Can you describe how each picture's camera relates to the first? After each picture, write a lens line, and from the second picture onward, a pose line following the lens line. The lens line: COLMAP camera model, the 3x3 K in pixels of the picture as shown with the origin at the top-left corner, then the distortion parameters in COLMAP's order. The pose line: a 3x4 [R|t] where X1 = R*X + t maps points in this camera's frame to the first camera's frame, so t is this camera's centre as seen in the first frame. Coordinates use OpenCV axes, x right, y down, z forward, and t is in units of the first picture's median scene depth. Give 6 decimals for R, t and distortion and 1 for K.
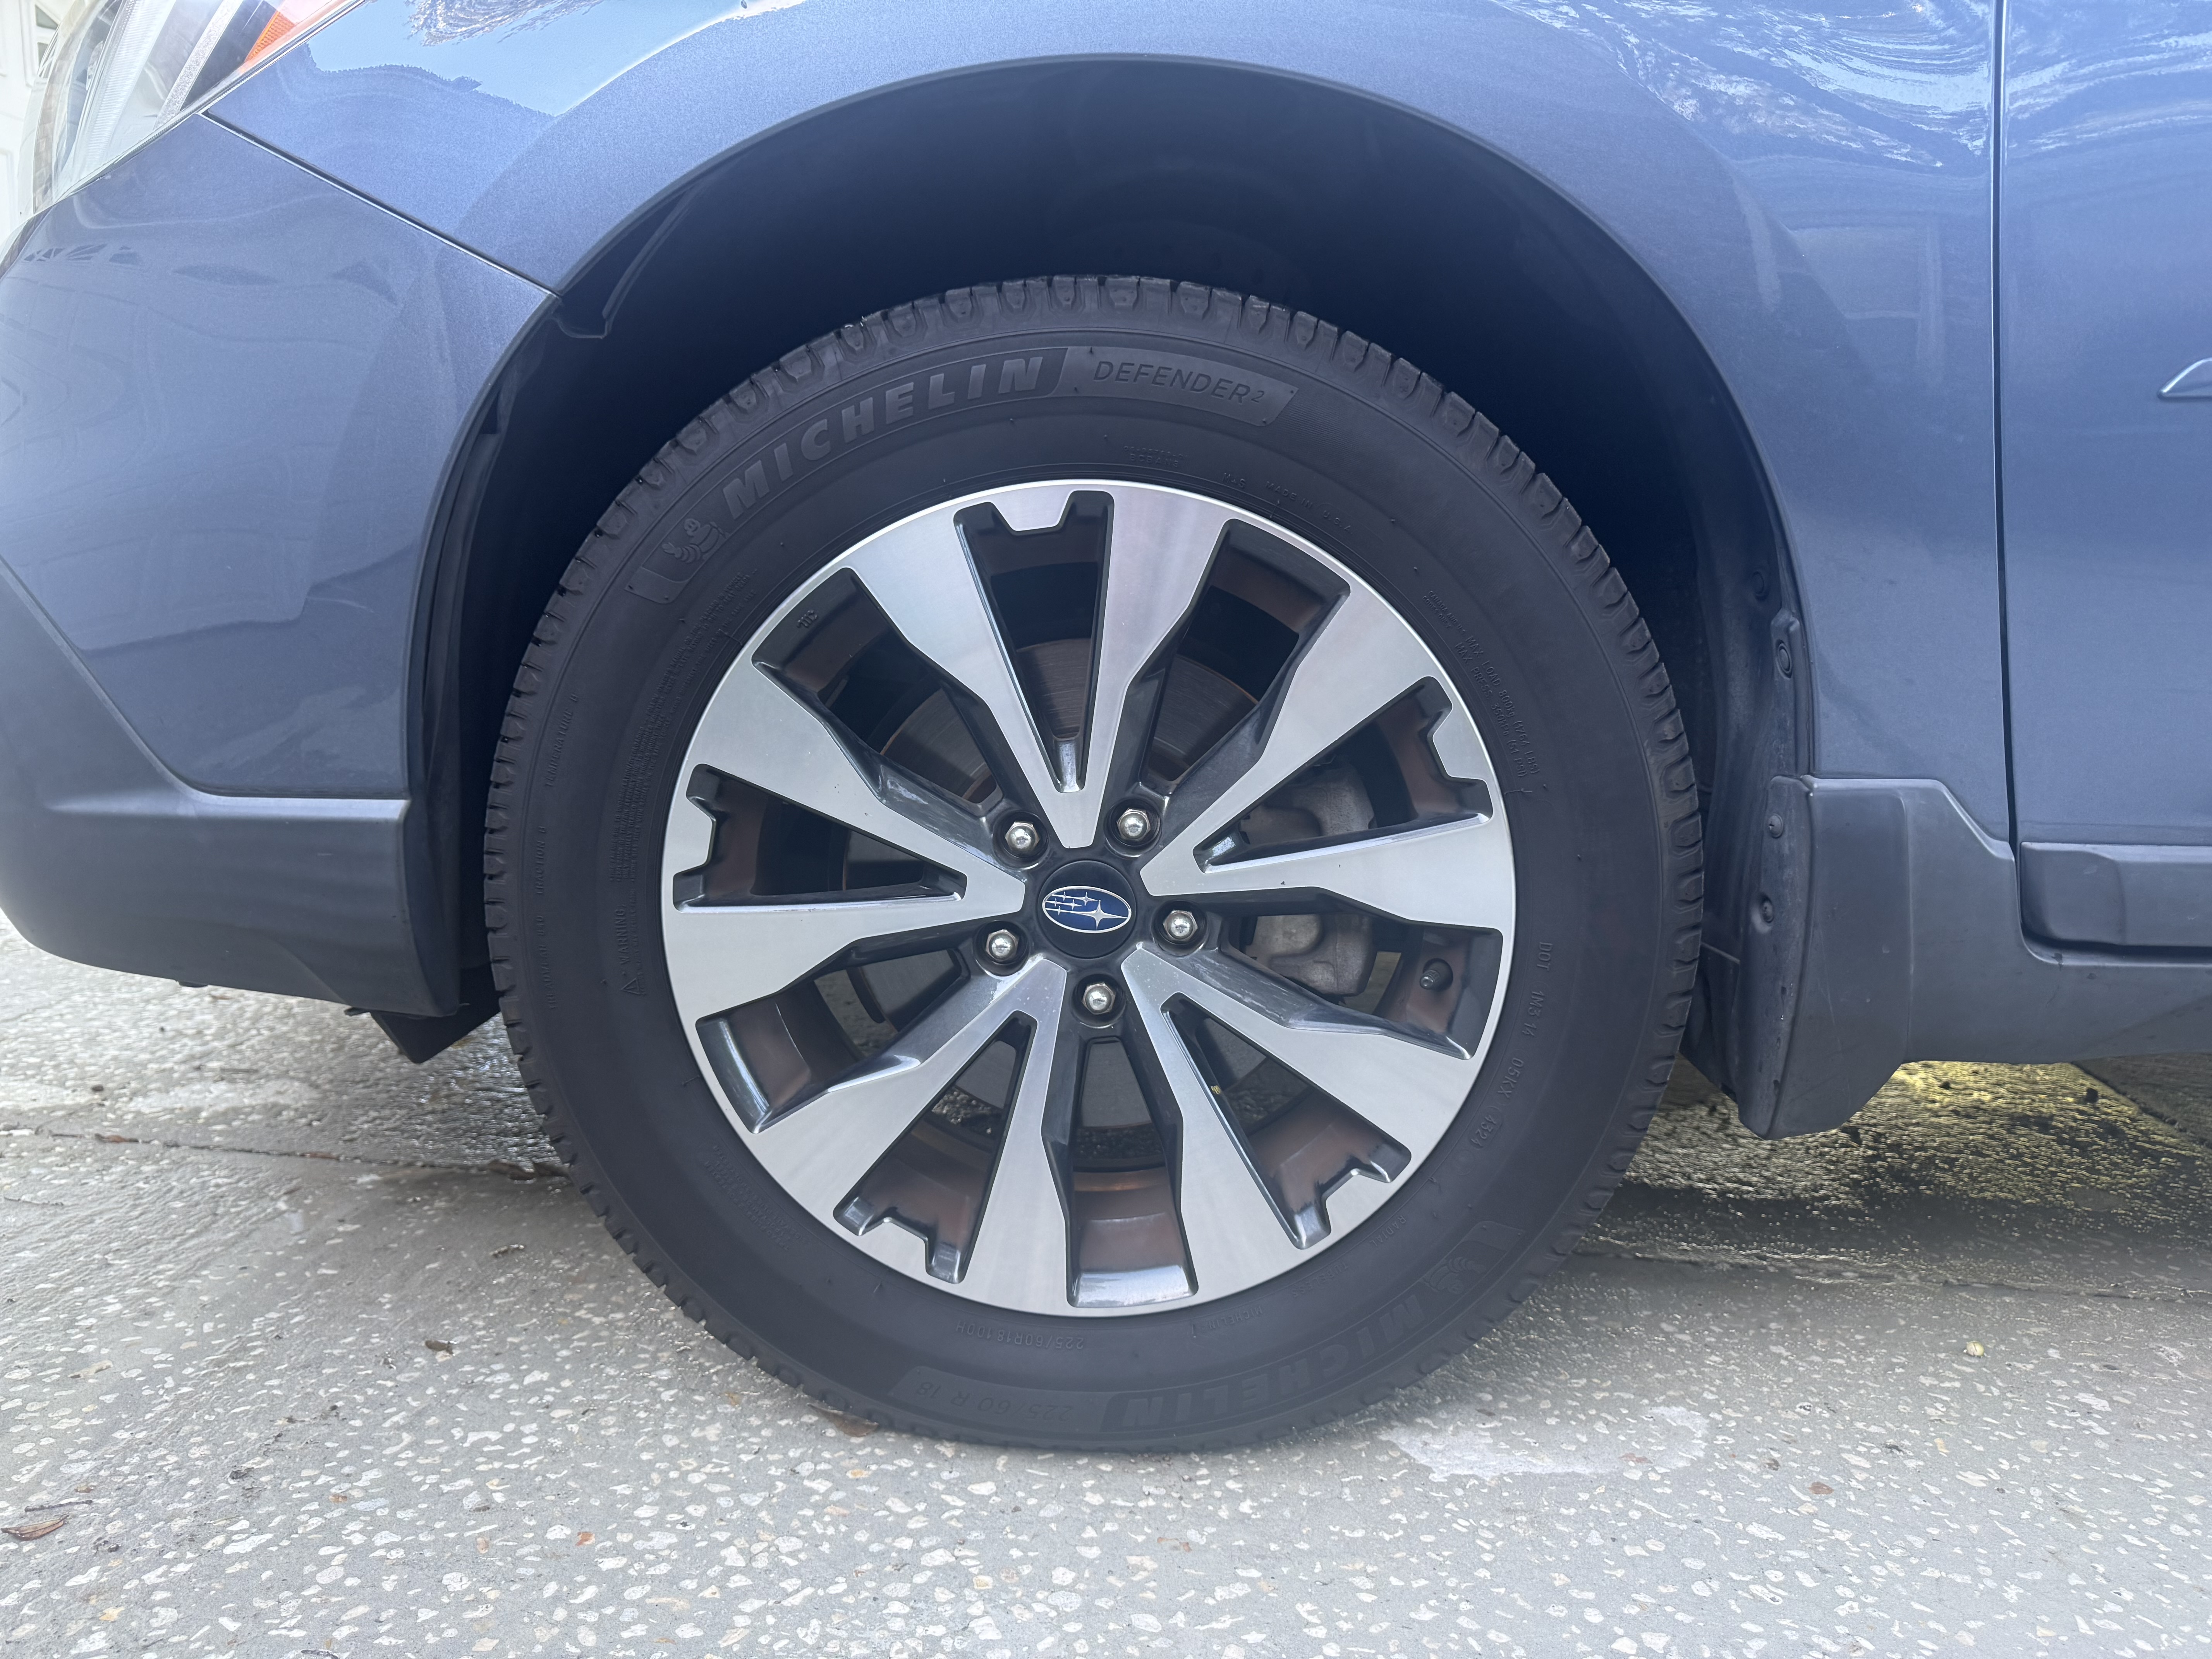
lens RADIAL K [[1572.8, 0, 1106.0], [0, 1572.8, 829.5], [0, 0, 1]] dist [0.067337, -0.095405]
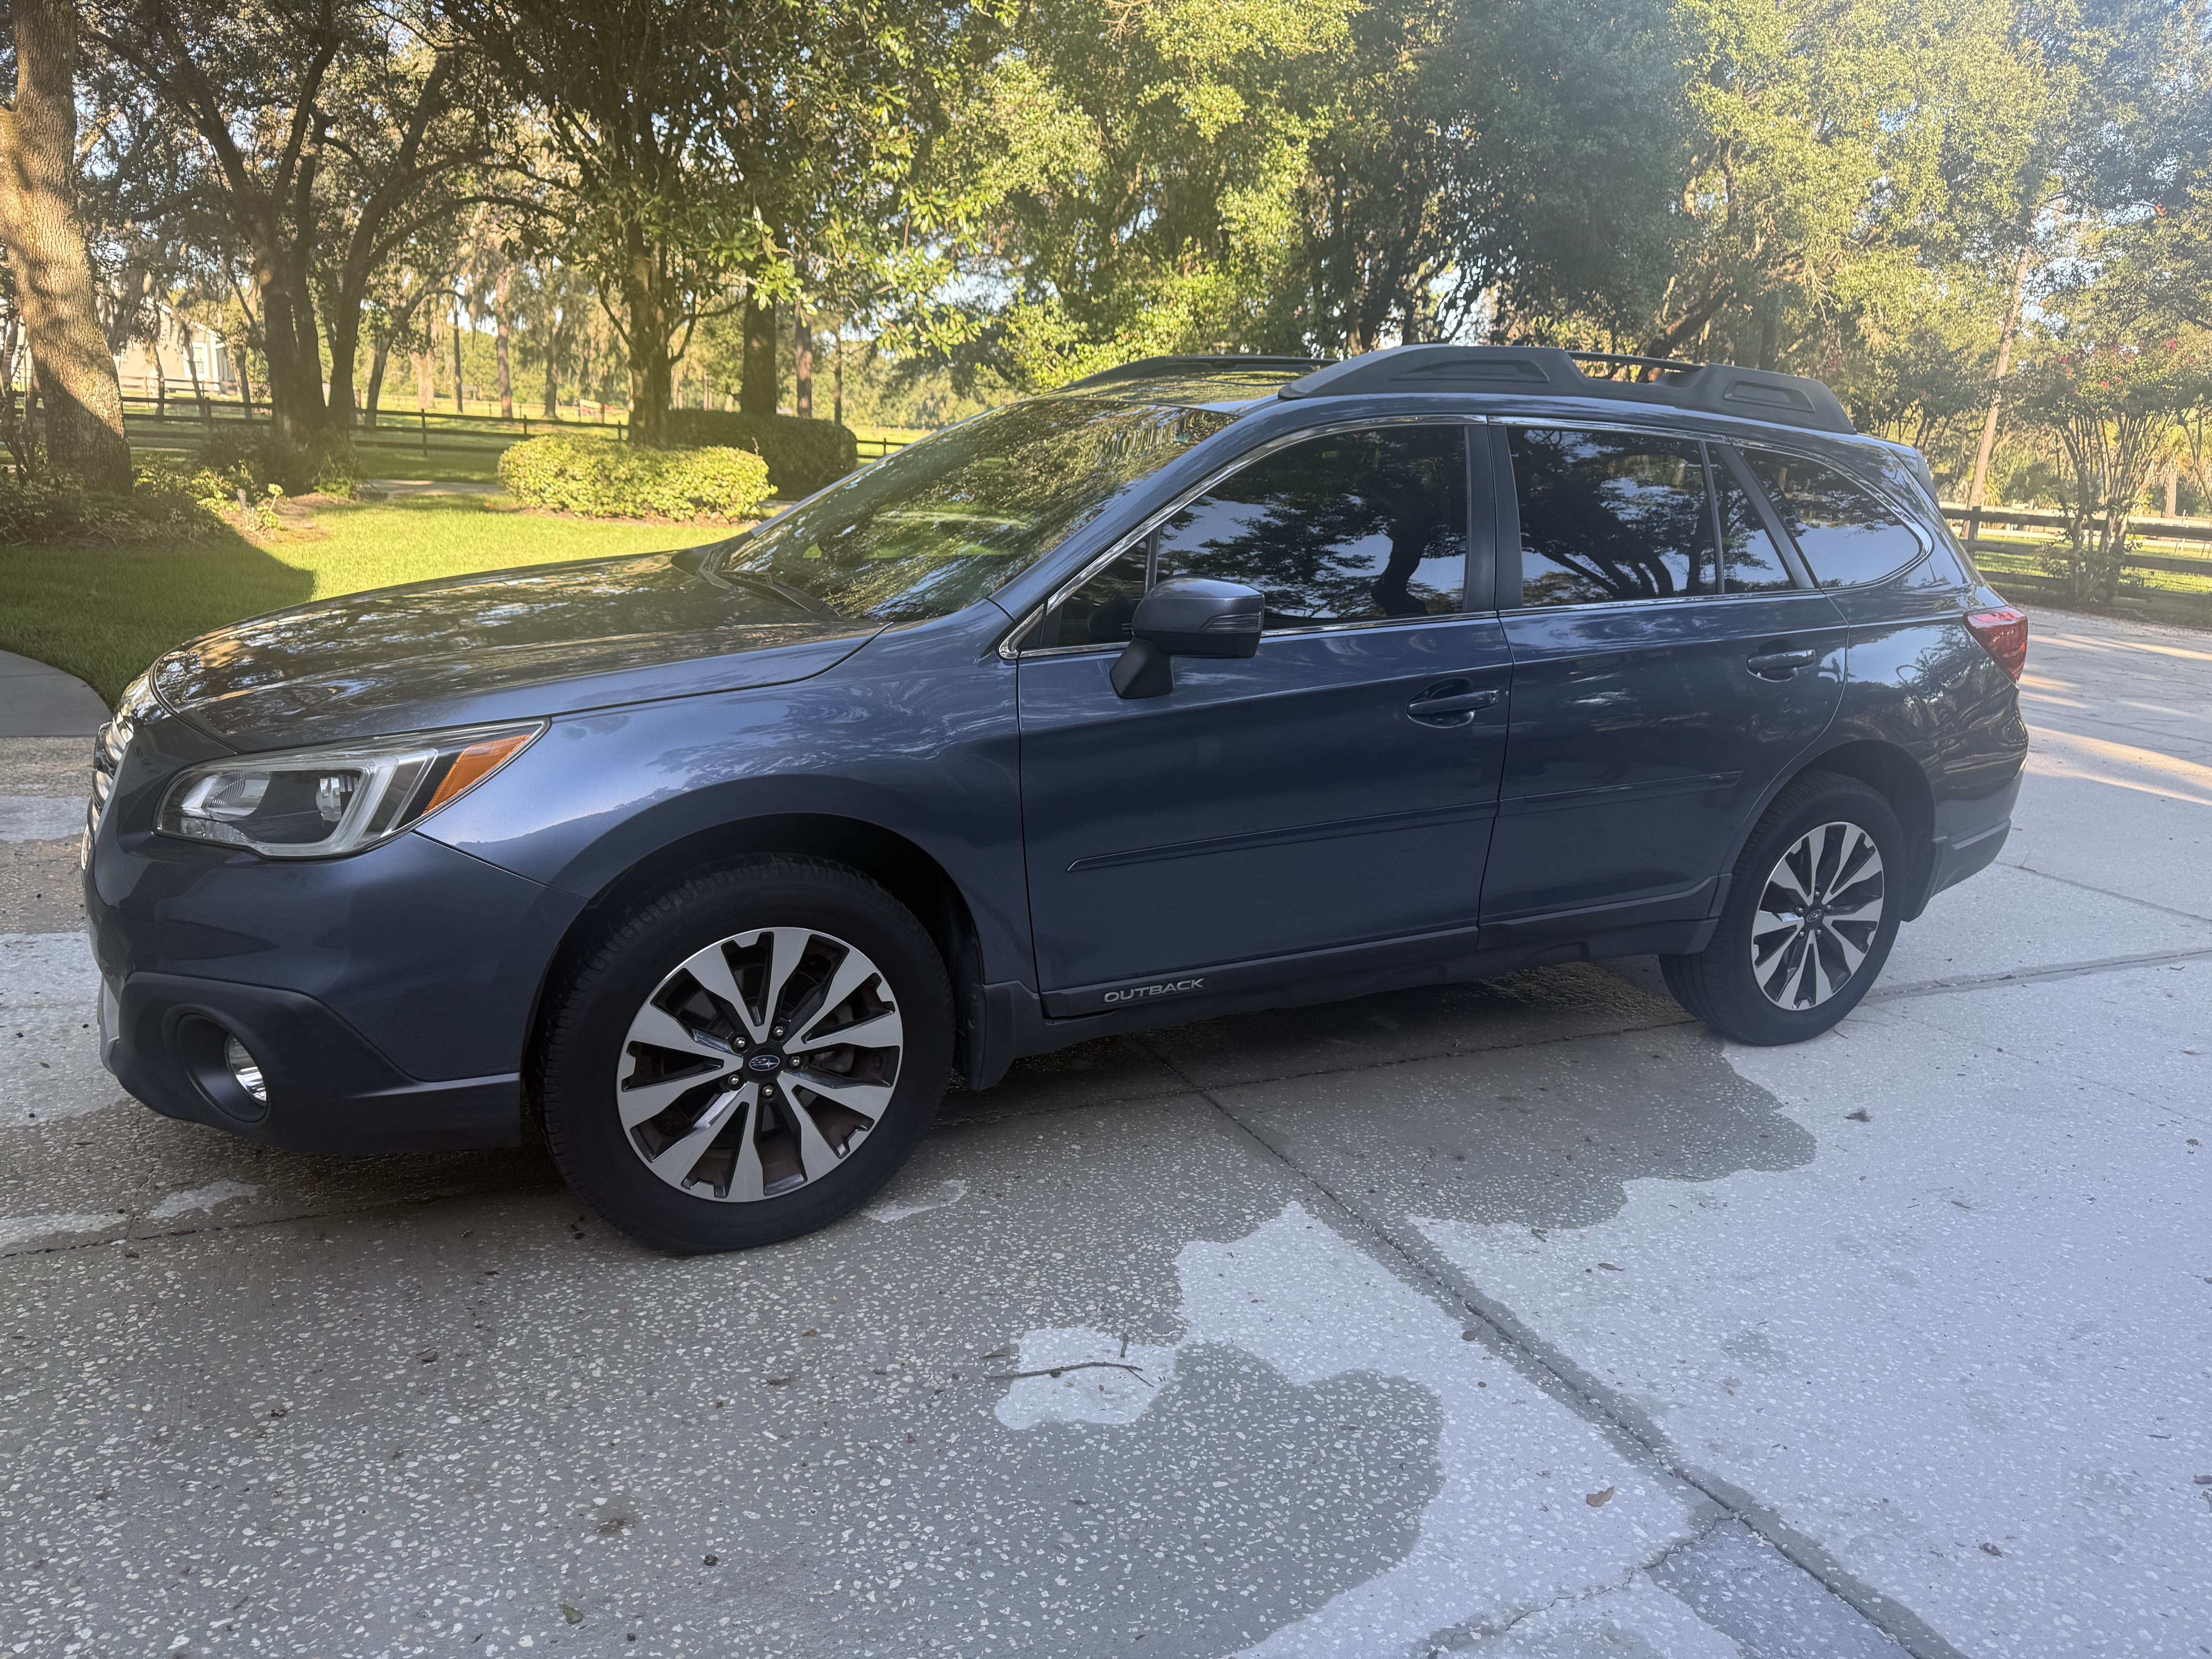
lens RADIAL K [[1552.6, 0, 1106.0], [0, 1552.6, 829.5], [0, 0, 1]] dist [0.053107, -0.072737]
pose [[0.851733, -0.108899, 0.512535, -0.904234], [0.053683, 0.991153, 0.121382, -0.693489], [-0.521219, -0.075871, 0.850044, -1.741576]]
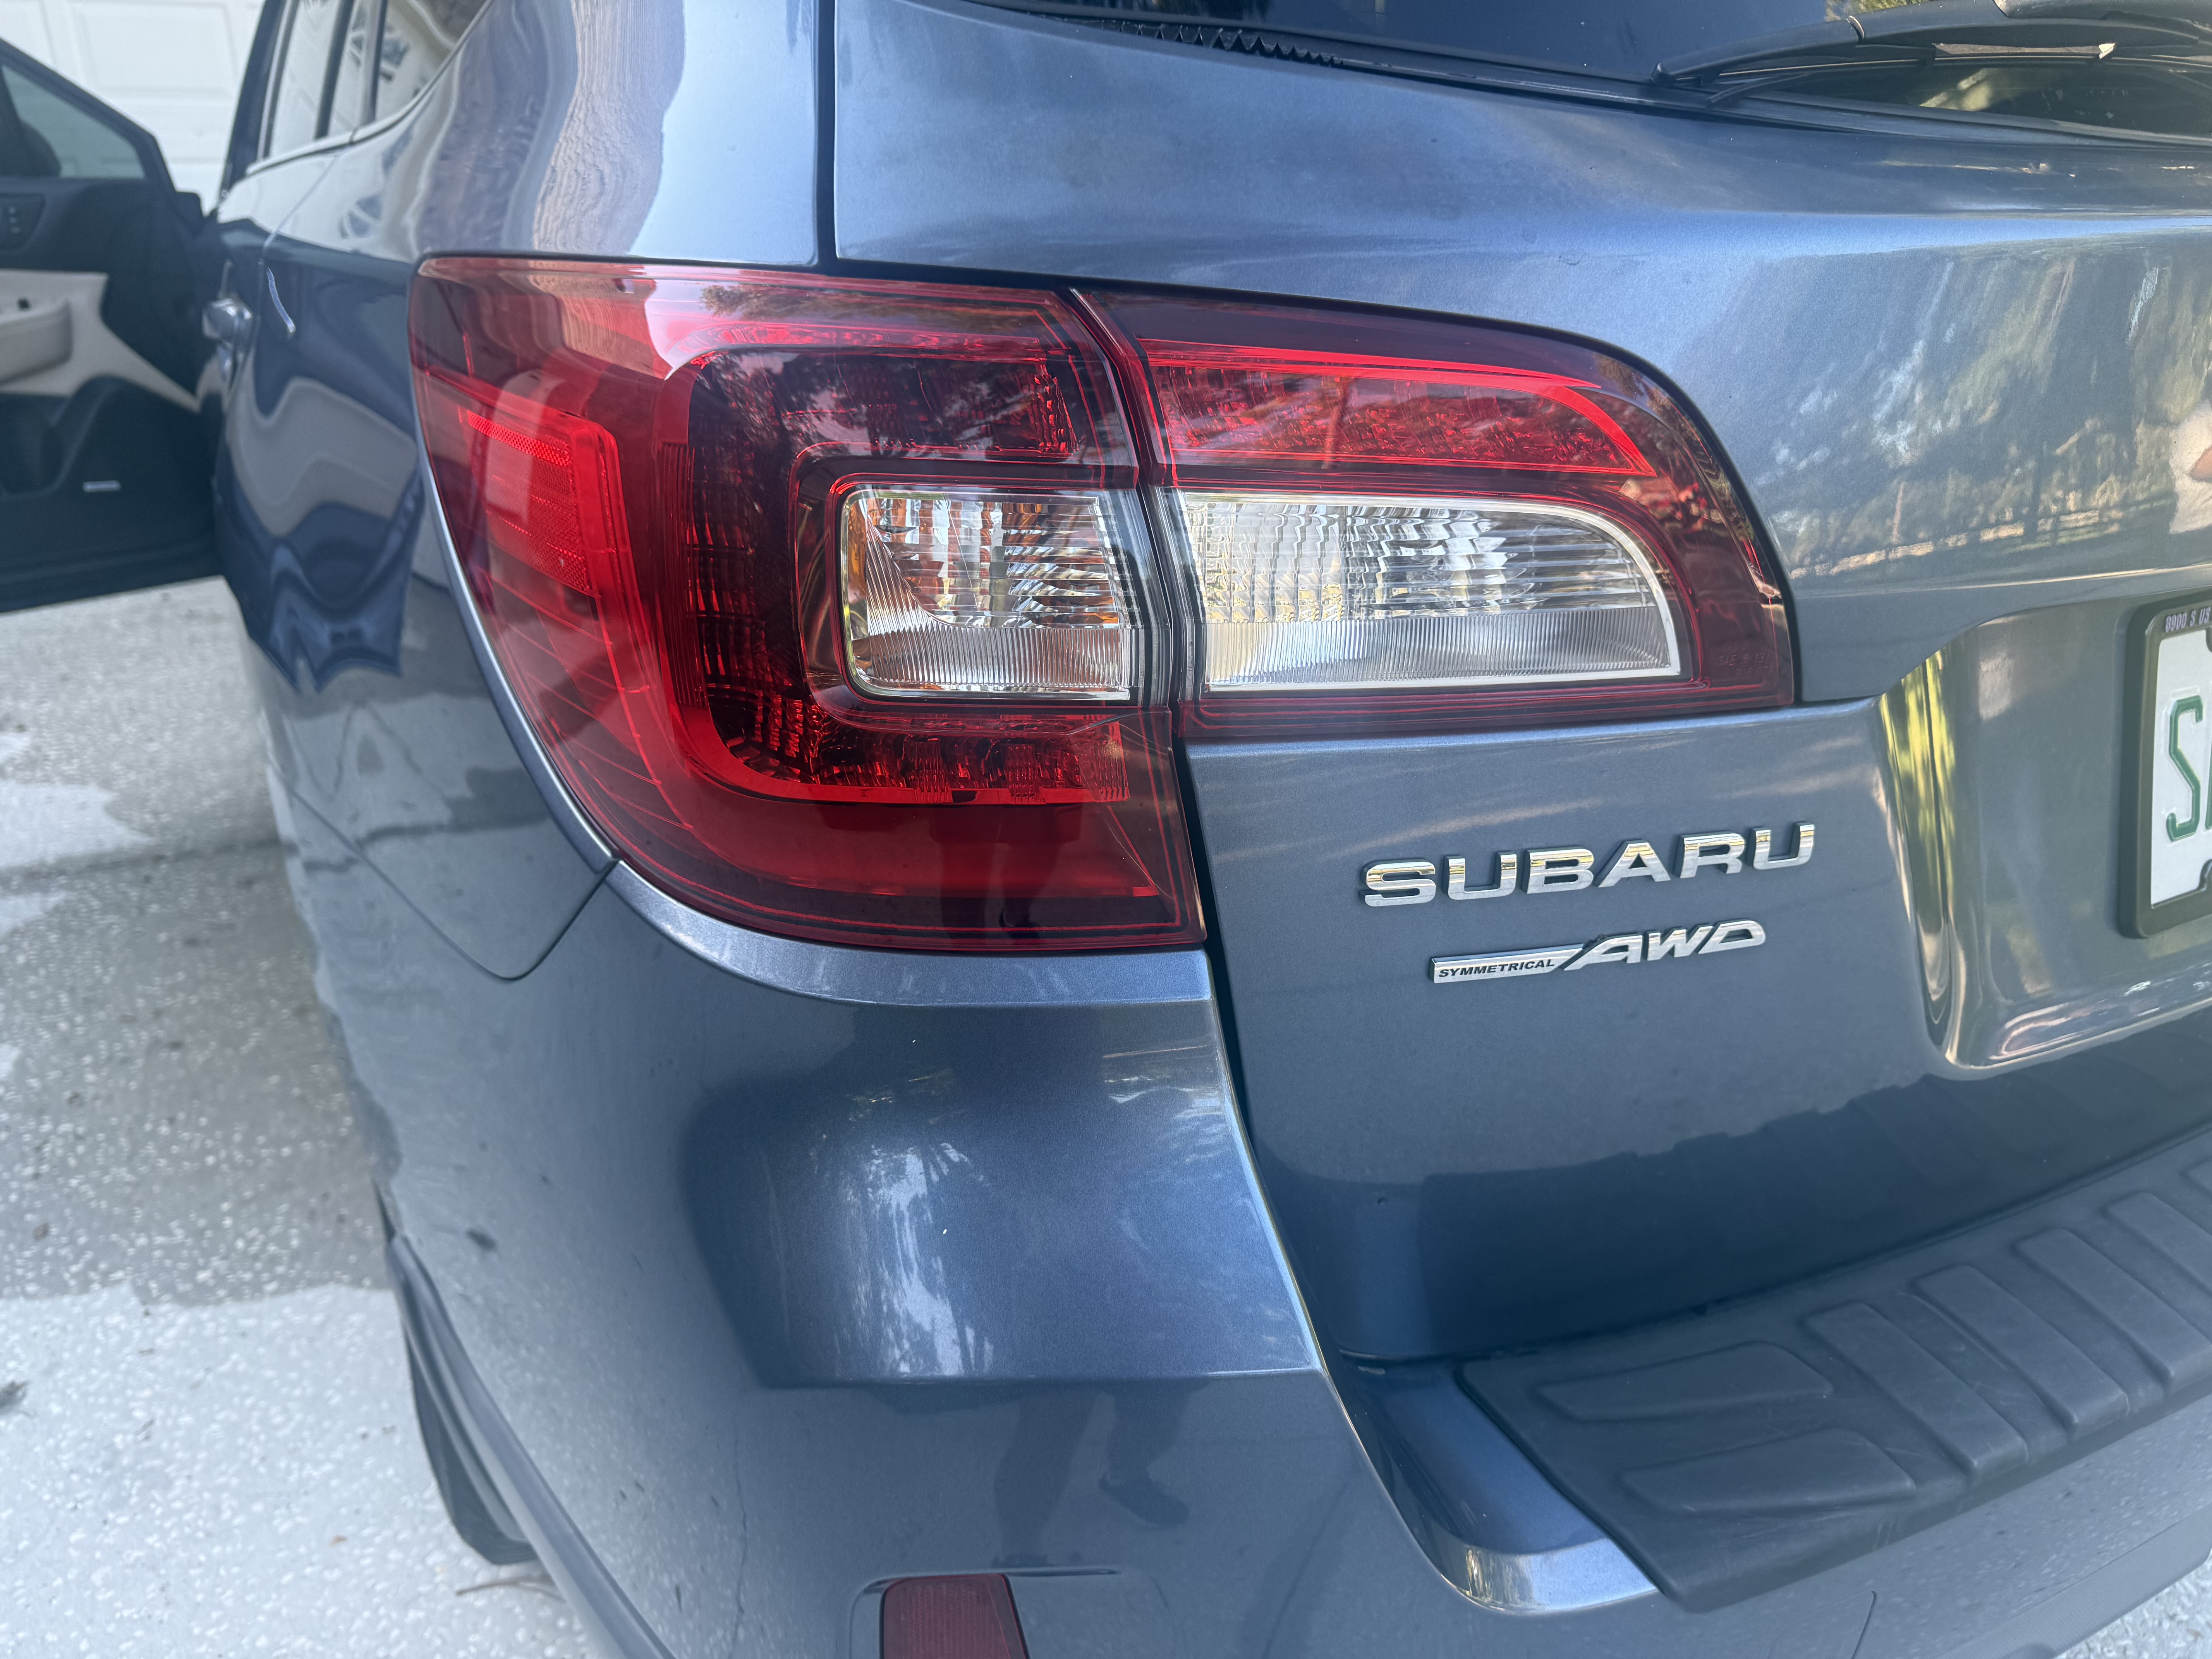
lens RADIAL K [[1572.8, 0, 1106.0], [0, 1572.8, 829.5], [0, 0, 1]] dist [0.067337, -0.095405]
pose [[0.531242, 0.311309, -0.787952, 4.394114], [-0.126935, 0.948793, 0.289274, -0.624470], [0.837657, -0.053656, 0.543555, 0.649276]]
